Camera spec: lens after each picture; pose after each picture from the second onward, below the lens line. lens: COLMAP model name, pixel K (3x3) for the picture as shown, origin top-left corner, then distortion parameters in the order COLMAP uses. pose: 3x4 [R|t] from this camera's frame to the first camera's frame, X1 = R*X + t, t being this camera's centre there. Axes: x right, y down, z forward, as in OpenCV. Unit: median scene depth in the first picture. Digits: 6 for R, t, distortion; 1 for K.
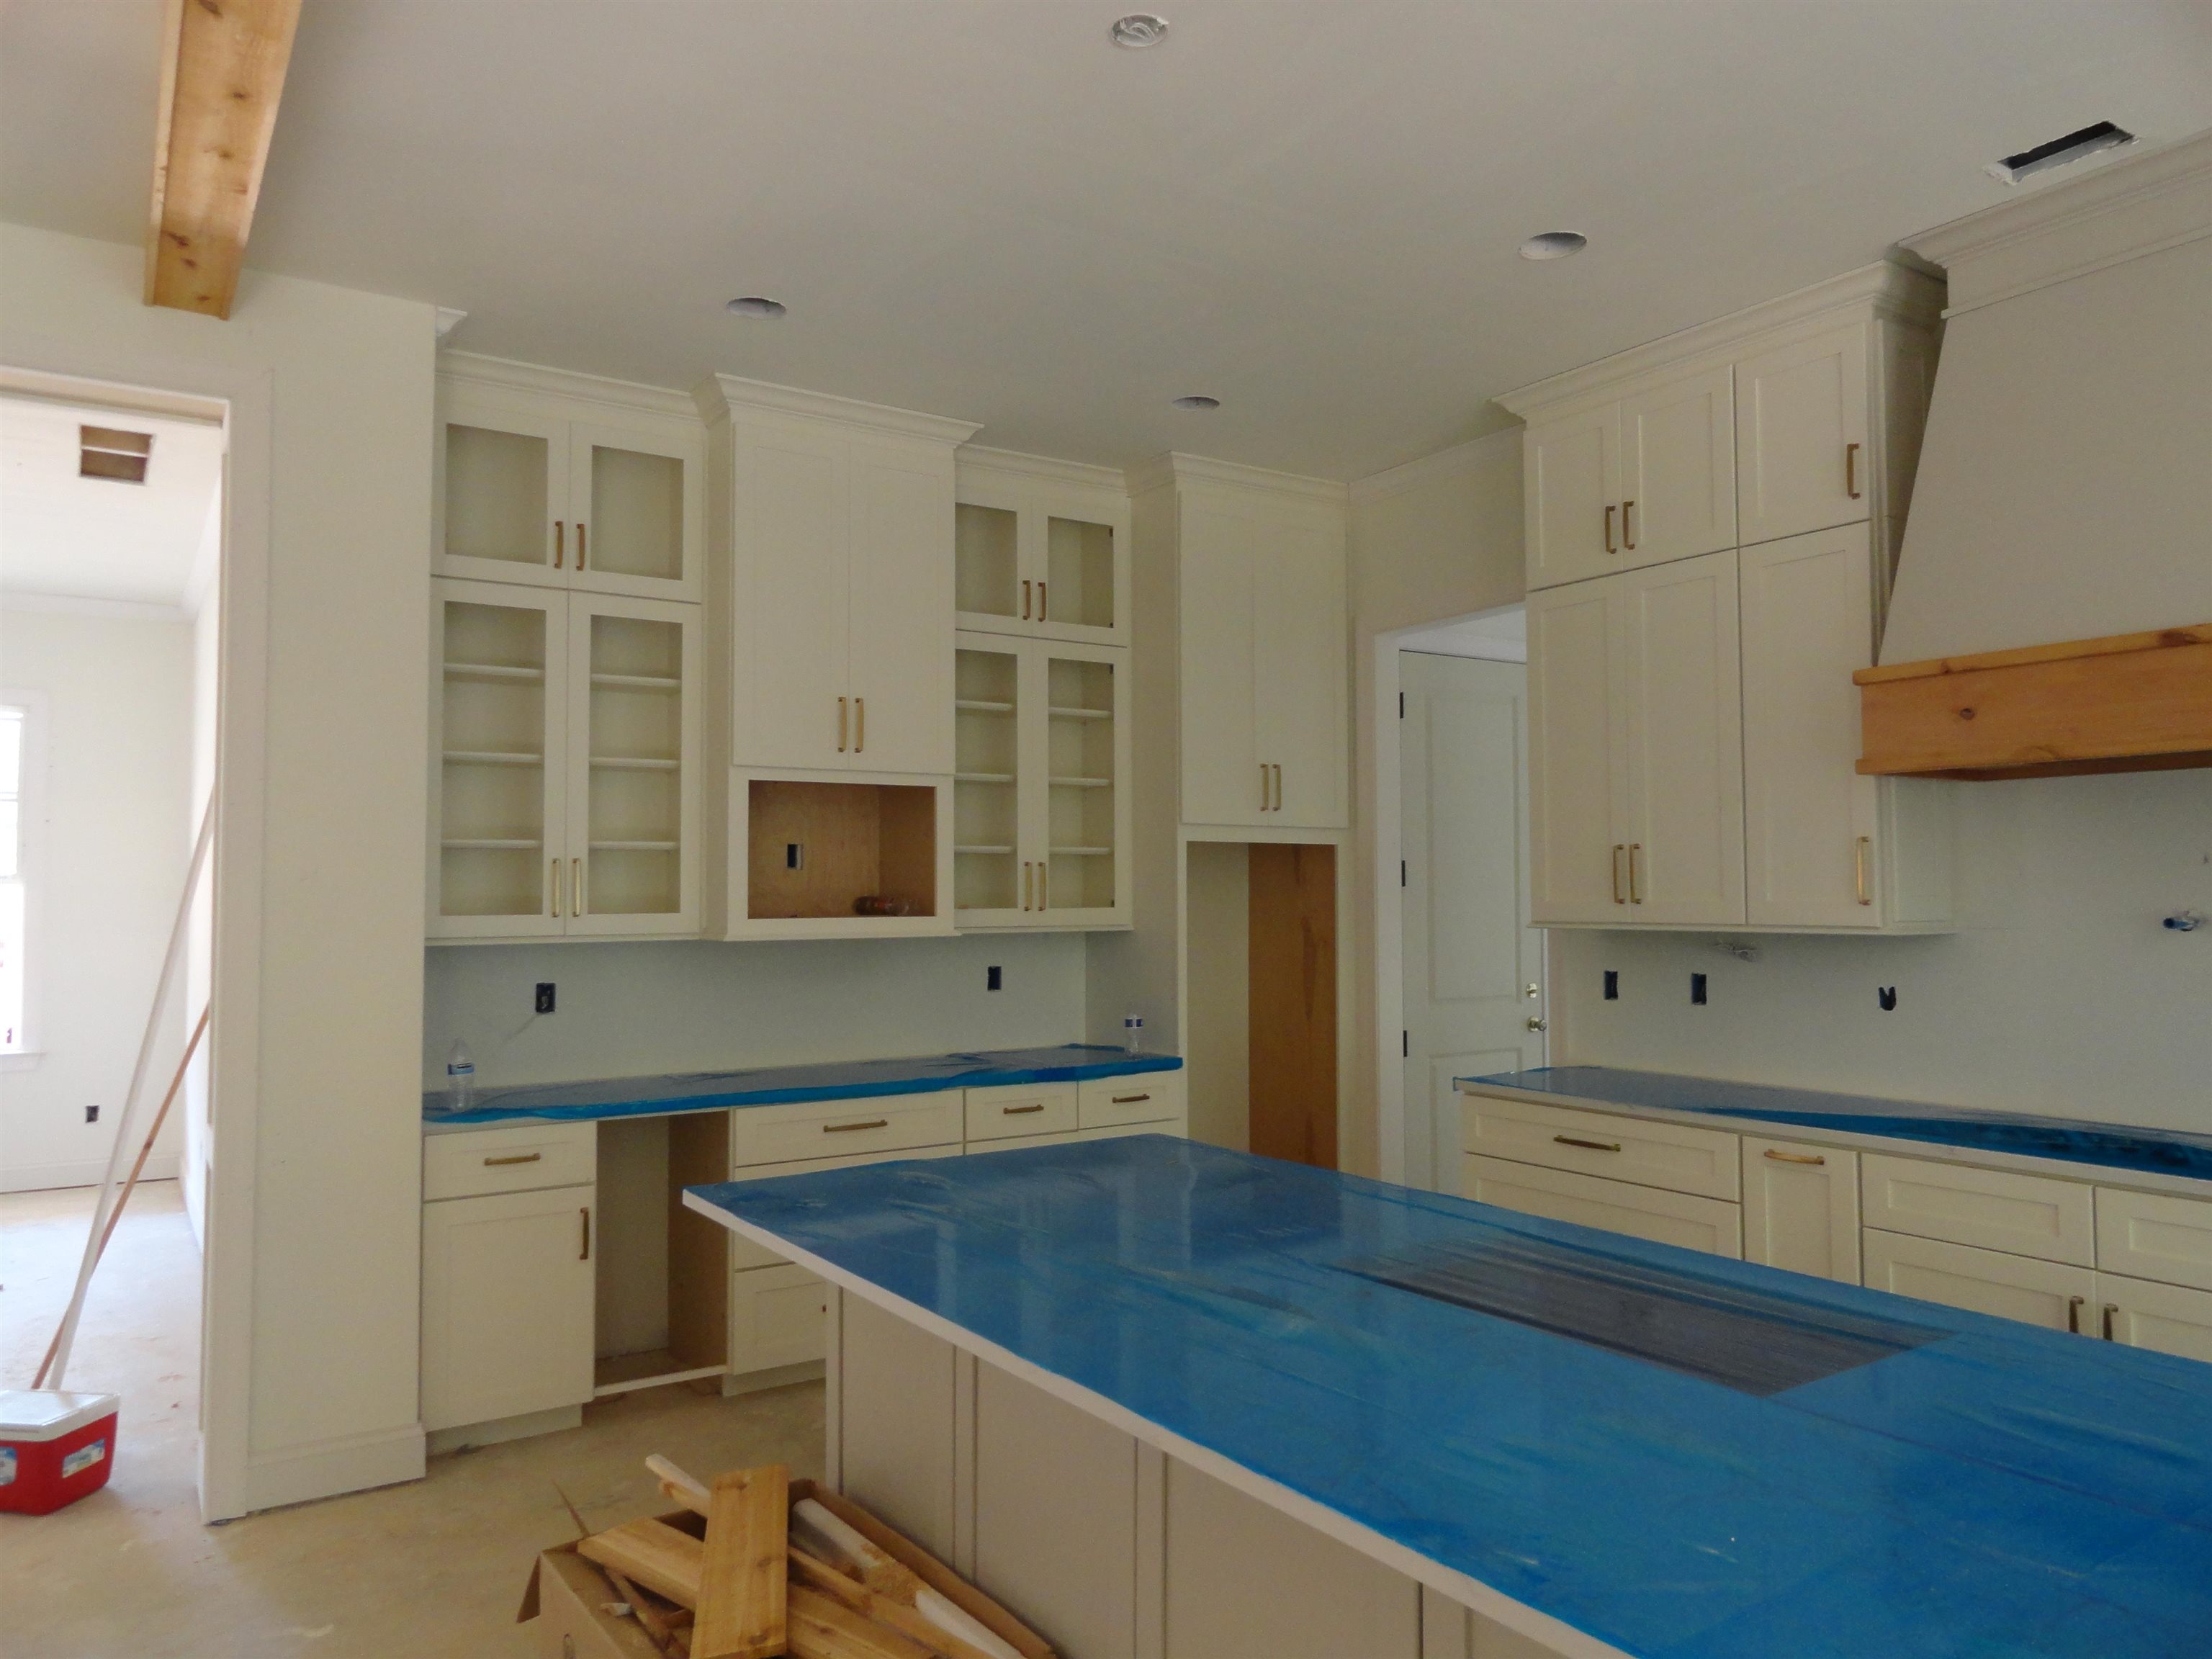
lens RADIAL K [[1532.3, 0, 1108.3], [0, 1532.3, 834.5], [0, 0, 1]] dist [-0.005755, -0.000702]
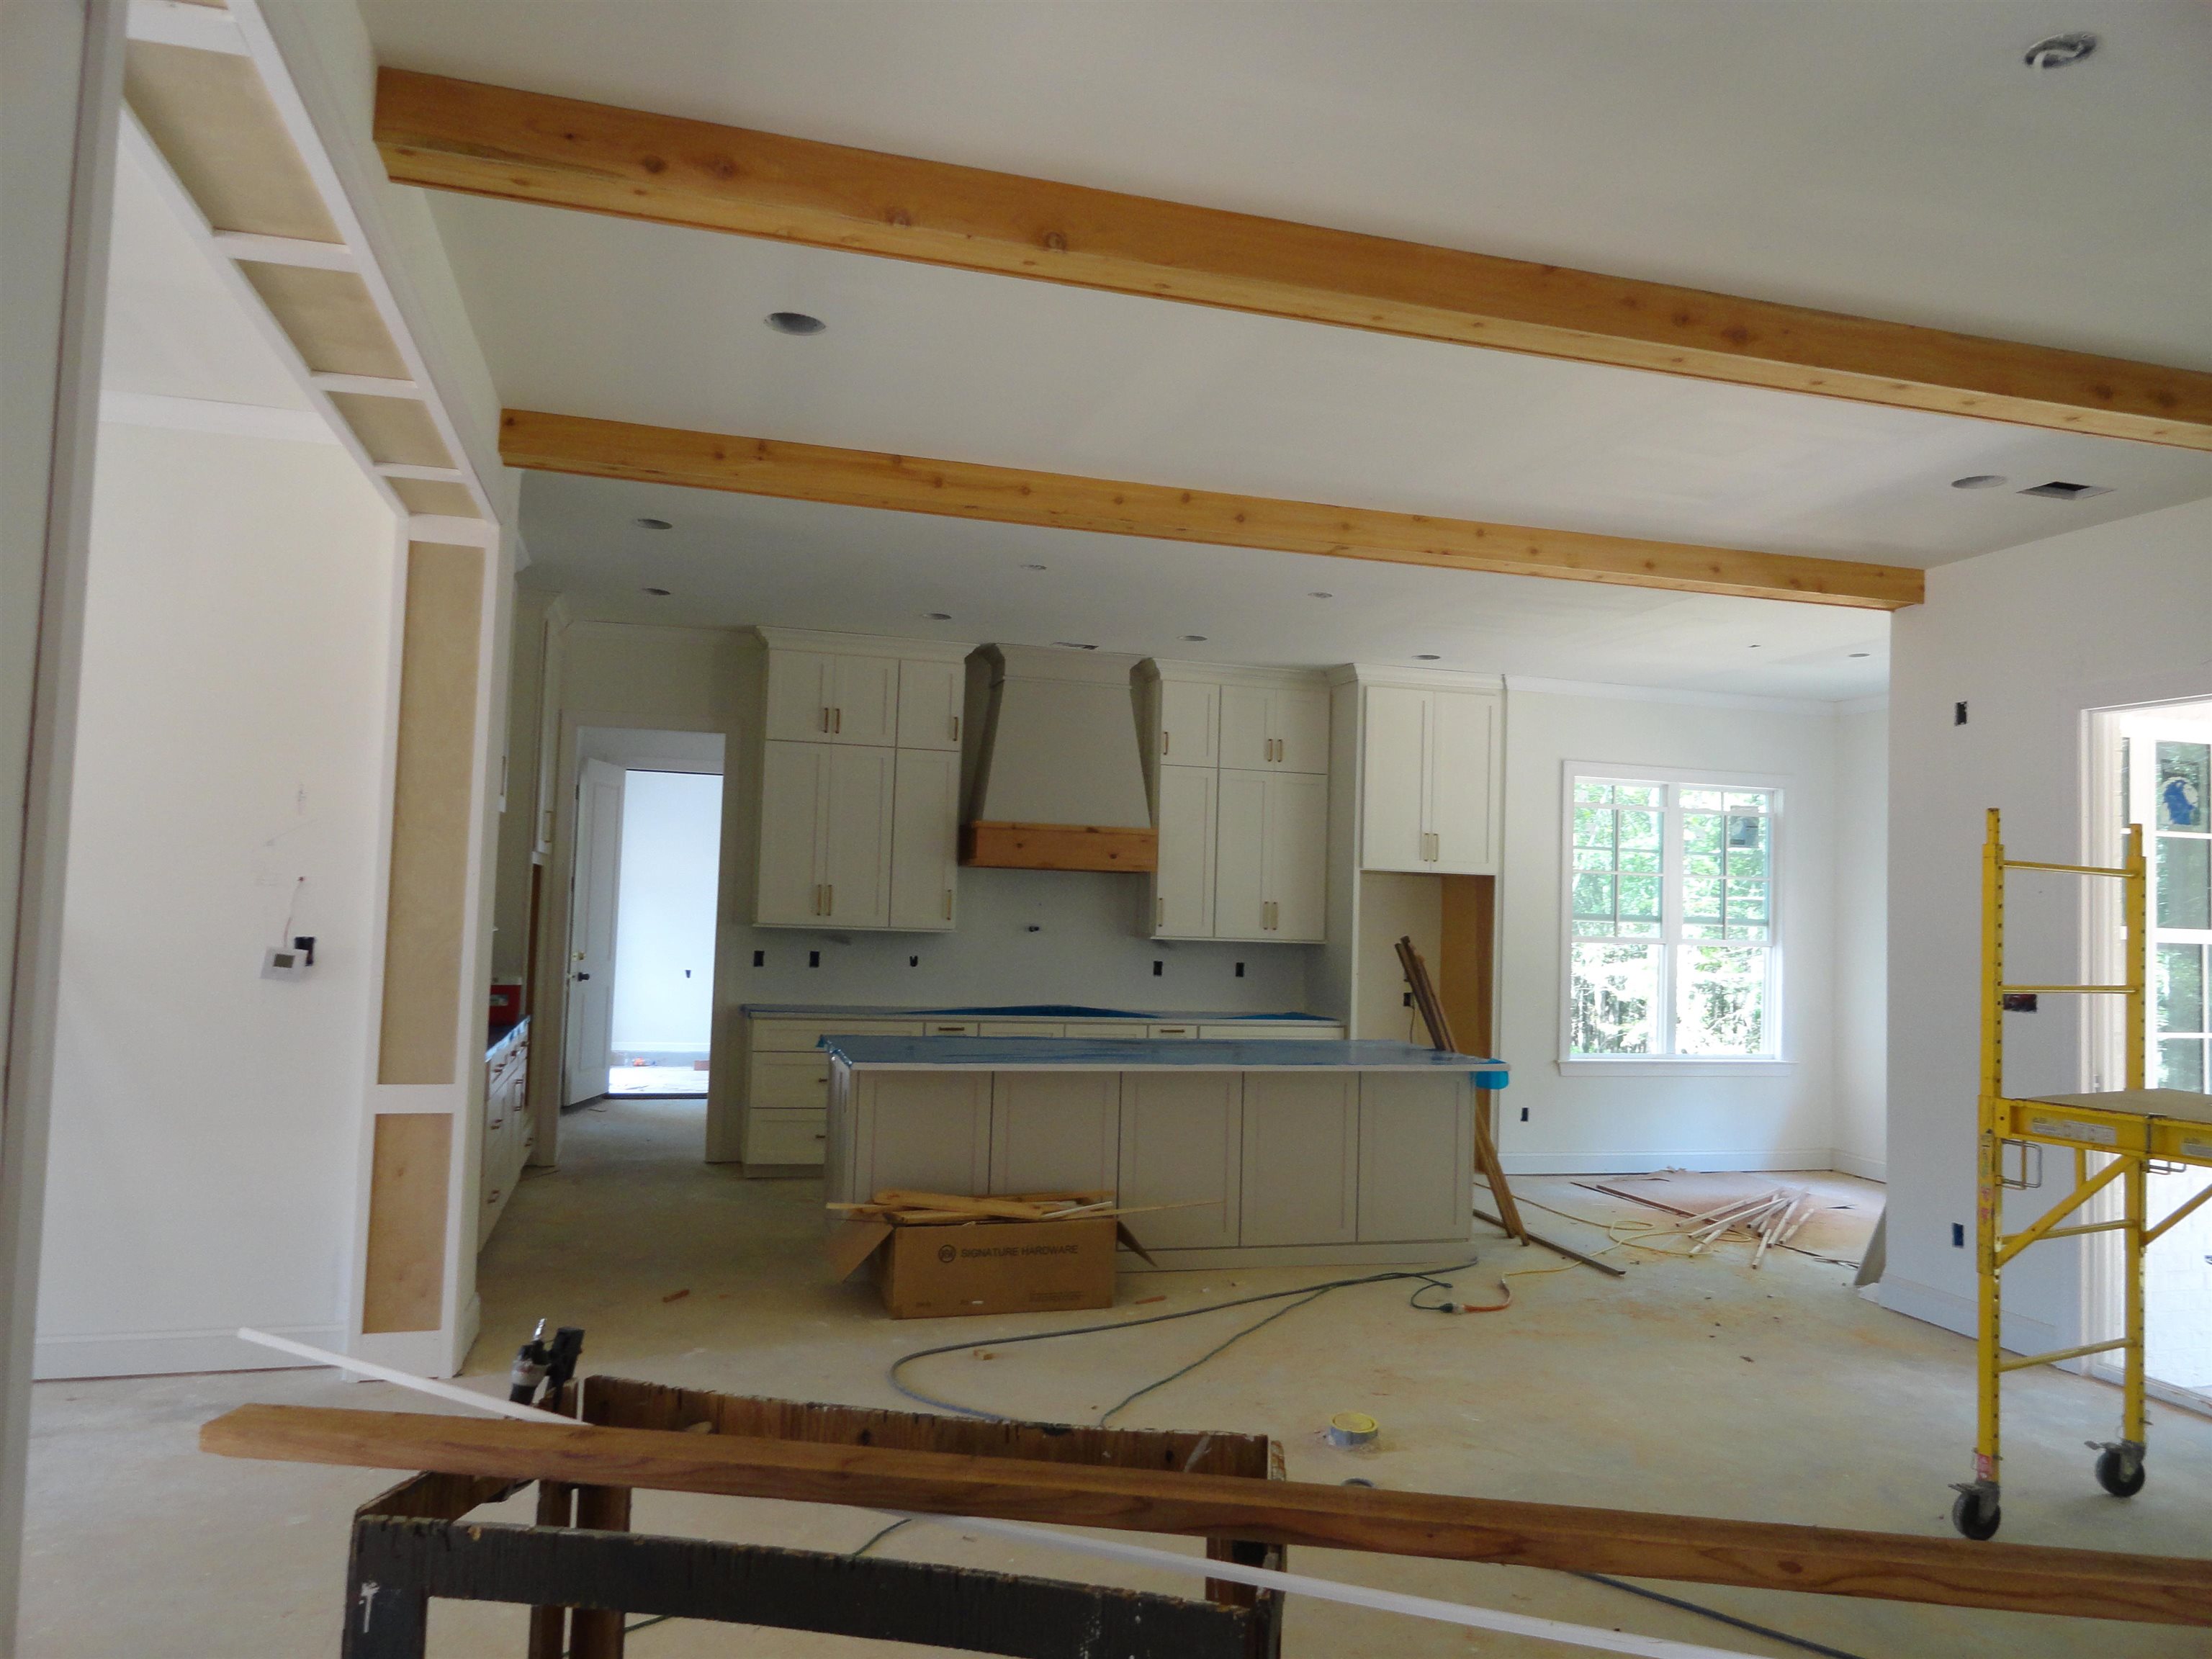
lens RADIAL K [[1532.3, 0, 1105.4], [0, 1532.3, 828.8], [0, 0, 1]] dist [-0.005755, -0.000702]
pose [[0.311589, 0.065101, 0.947984, -1.450241], [-0.072004, 0.996400, -0.044759, -0.003056], [-0.947485, -0.054312, 0.315155, 0.057926]]
